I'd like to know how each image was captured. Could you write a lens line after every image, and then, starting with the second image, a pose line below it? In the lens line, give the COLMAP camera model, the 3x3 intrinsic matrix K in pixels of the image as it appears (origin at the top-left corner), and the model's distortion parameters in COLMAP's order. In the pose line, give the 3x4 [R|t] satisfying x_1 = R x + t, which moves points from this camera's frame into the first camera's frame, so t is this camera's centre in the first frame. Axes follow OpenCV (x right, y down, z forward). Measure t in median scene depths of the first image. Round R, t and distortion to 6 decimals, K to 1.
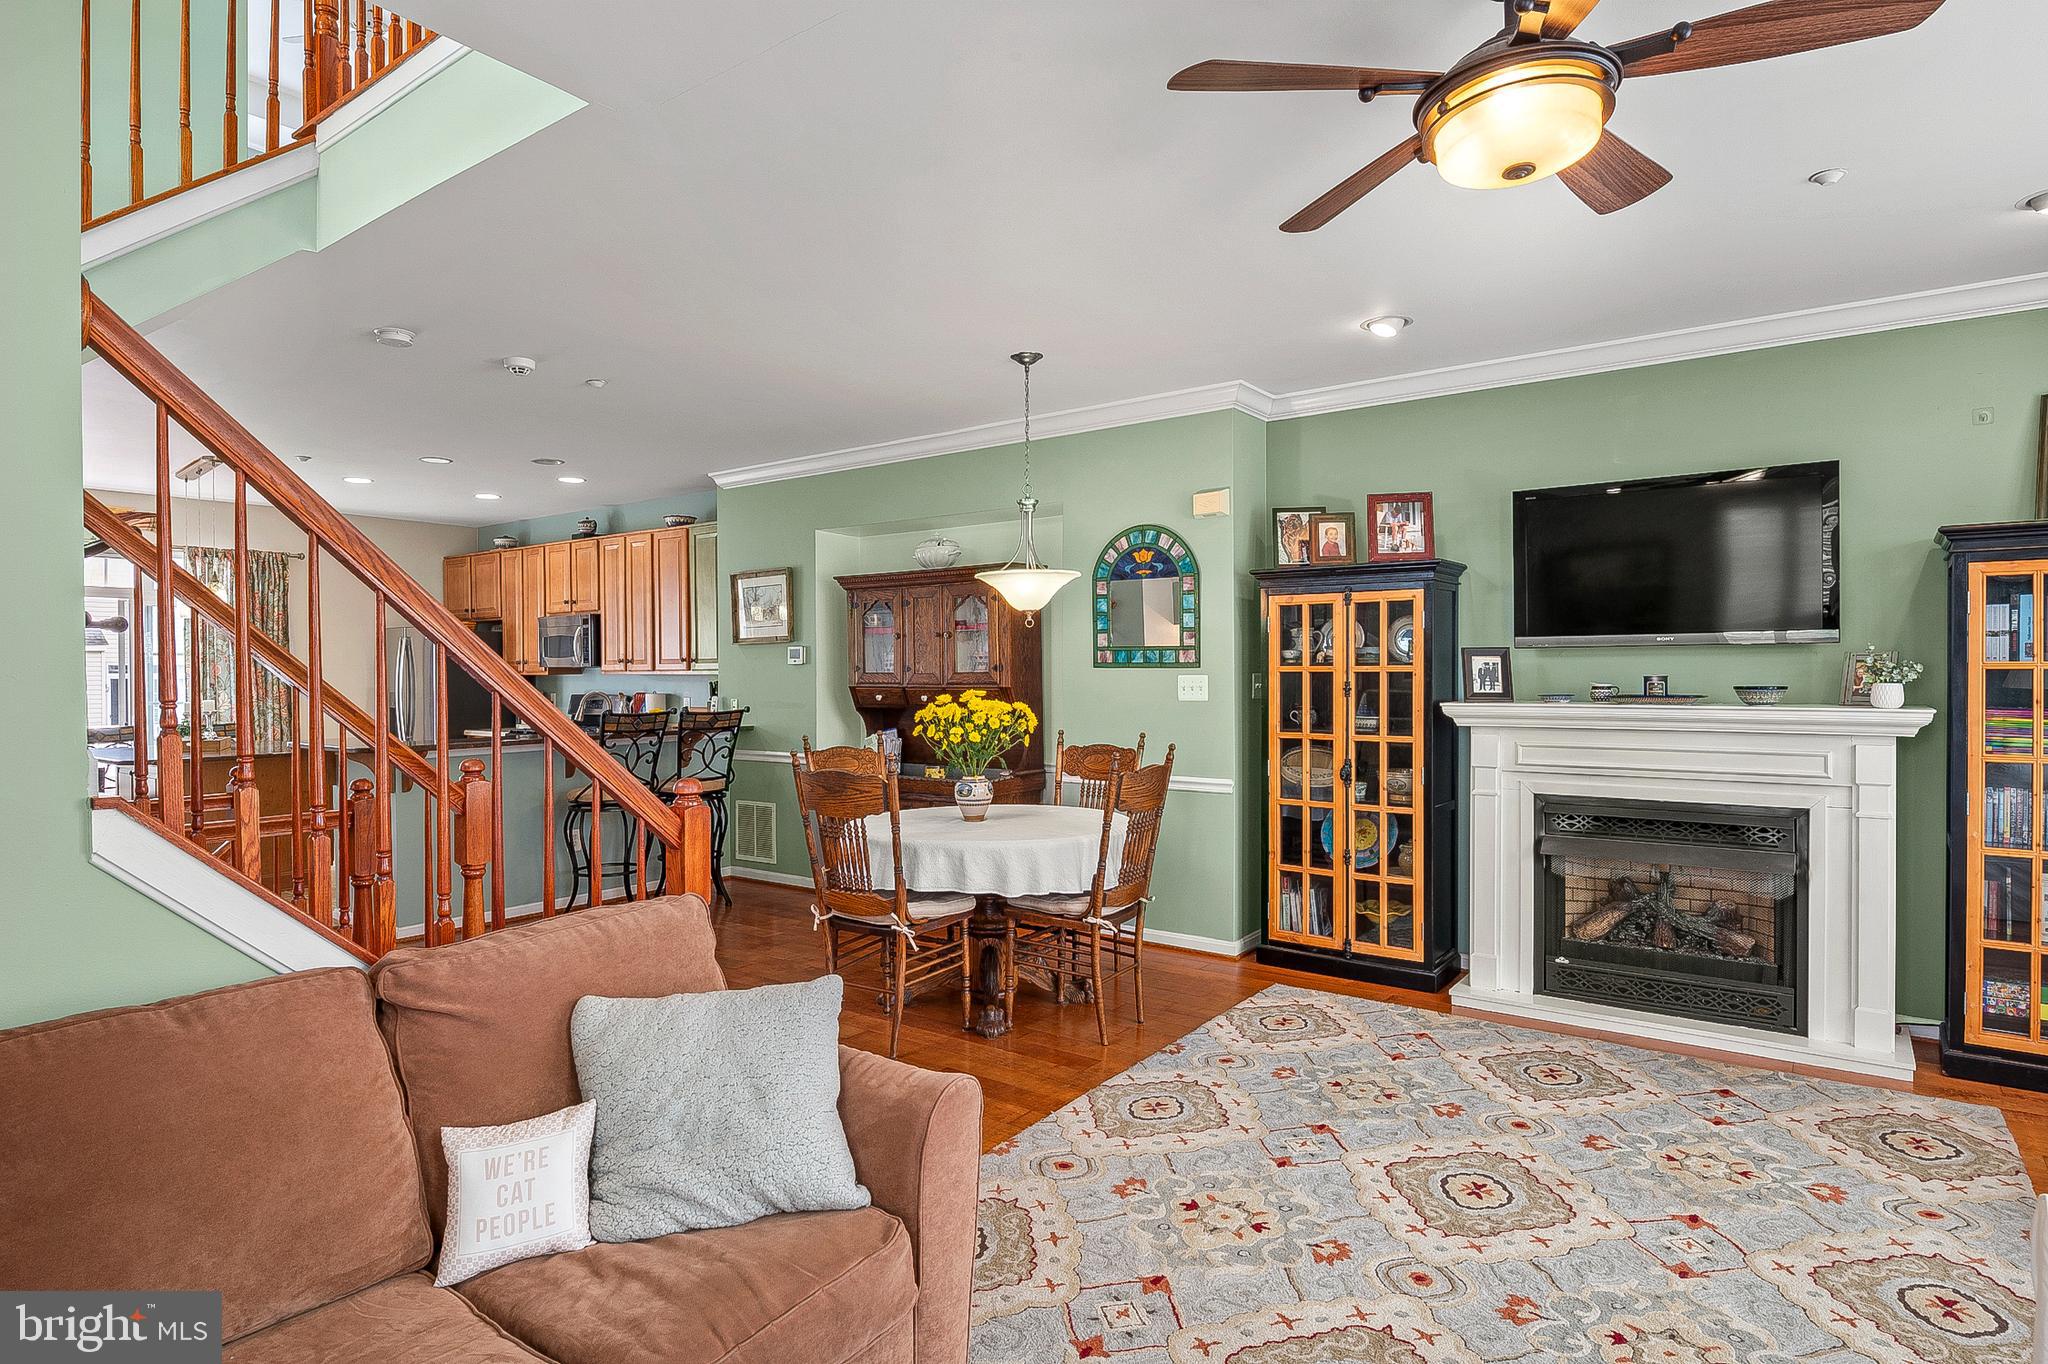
lens RADIAL K [[1122.5, 0, 1028.5], [0, 1122.5, 681.2], [0, 0, 1]] dist [-0.002319, -0.004824]
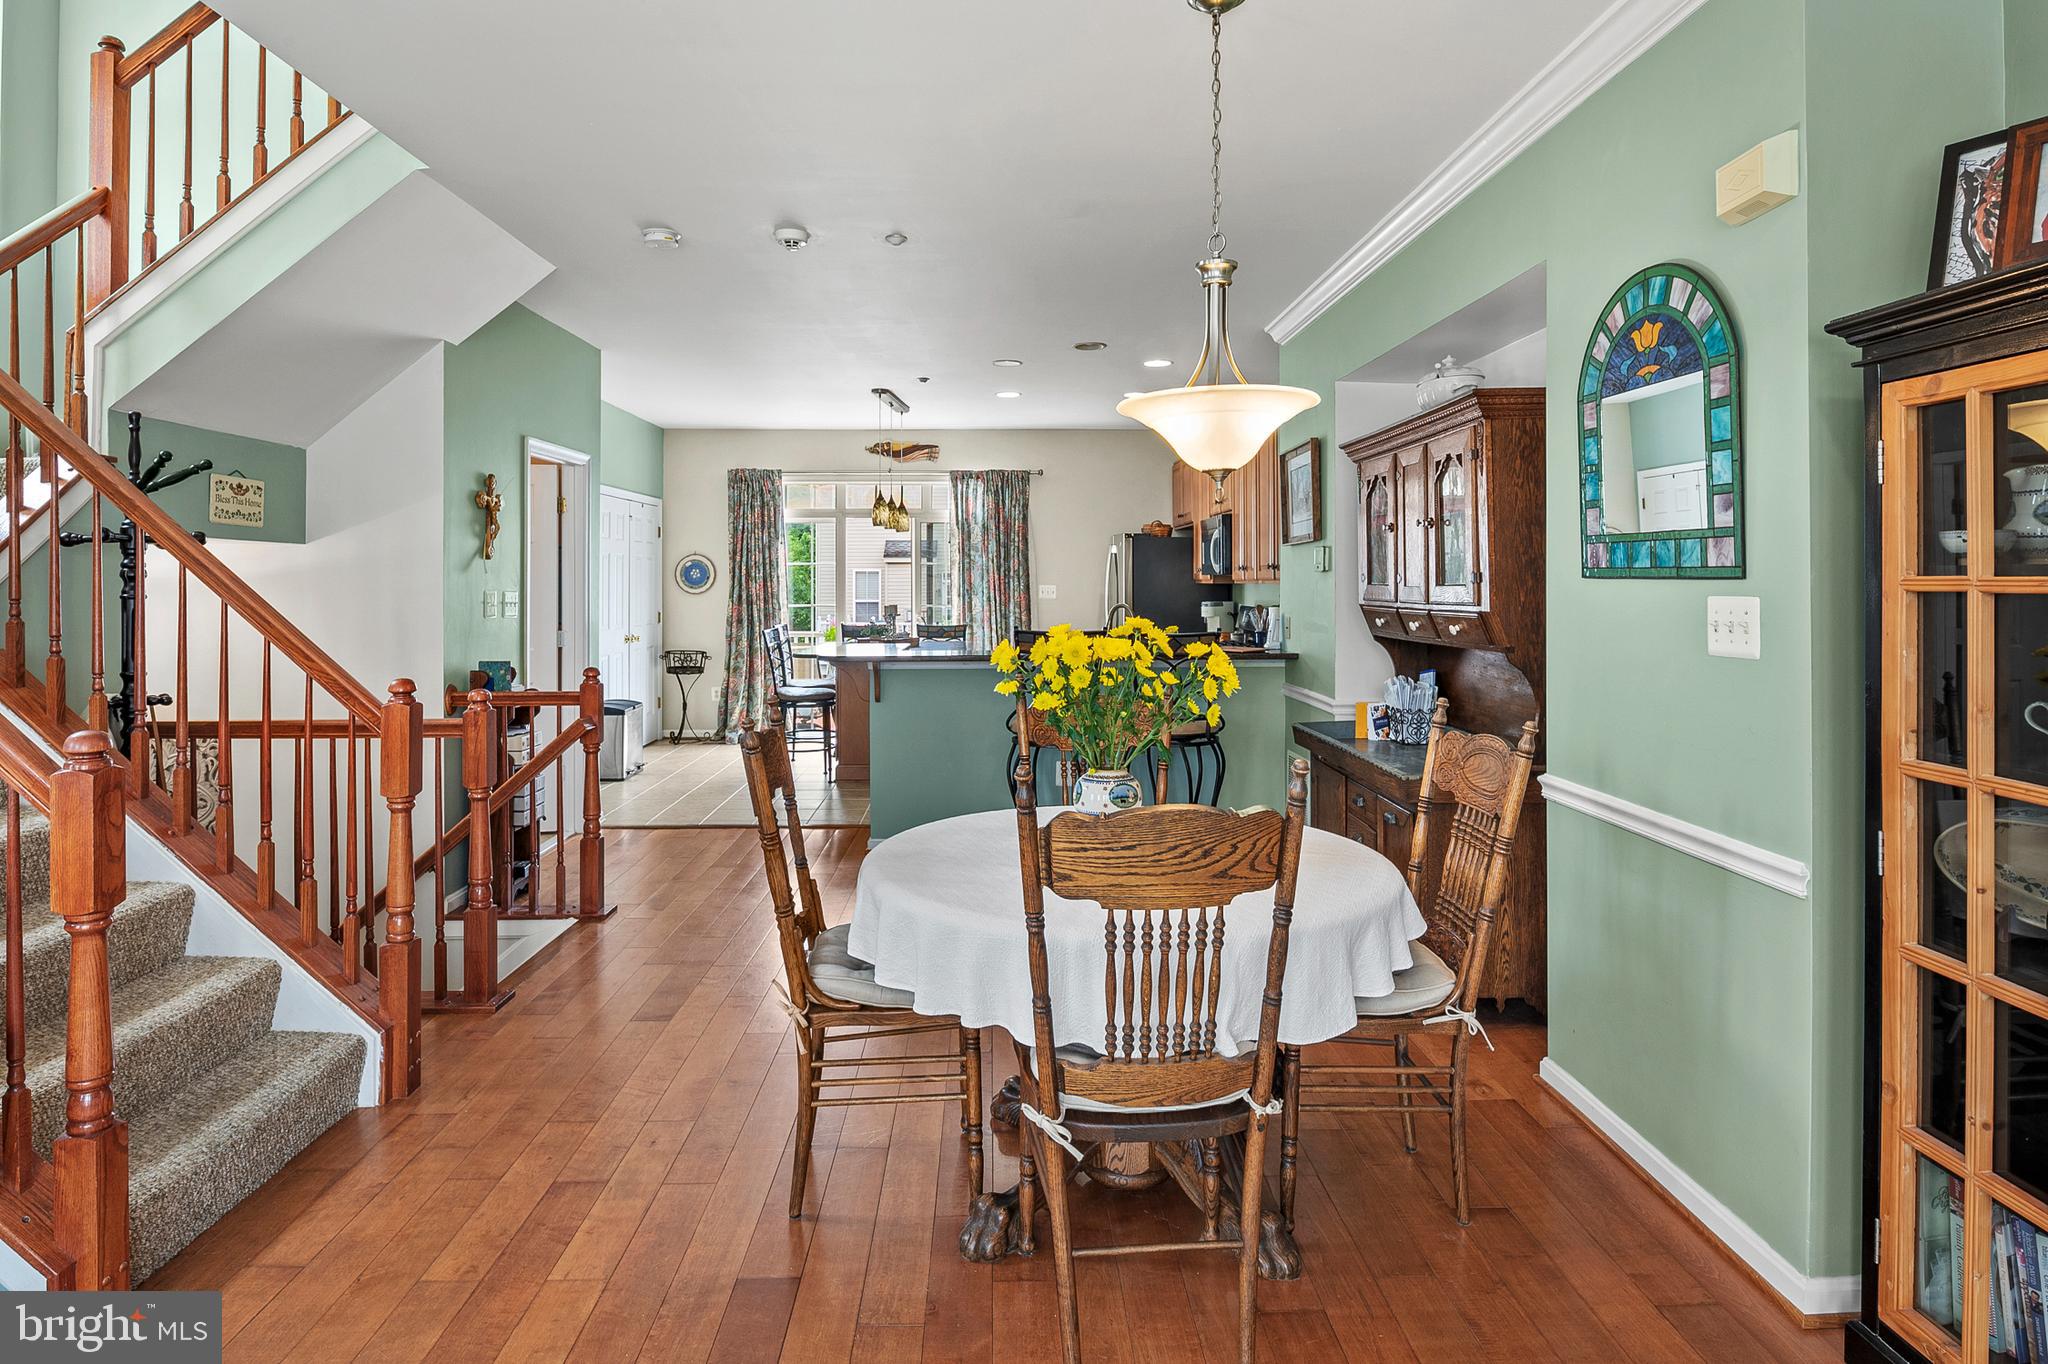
lens RADIAL K [[1122.5, 0, 1001.2], [0, 1122.5, 579.9], [0, 0, 1]] dist [-0.002319, -0.004824]
pose [[0.604294, 0.003585, -0.796753, 0.306288], [-0.008711, 0.999960, -0.002108, -0.008176], [0.796714, 0.008215, 0.604301, 0.507644]]
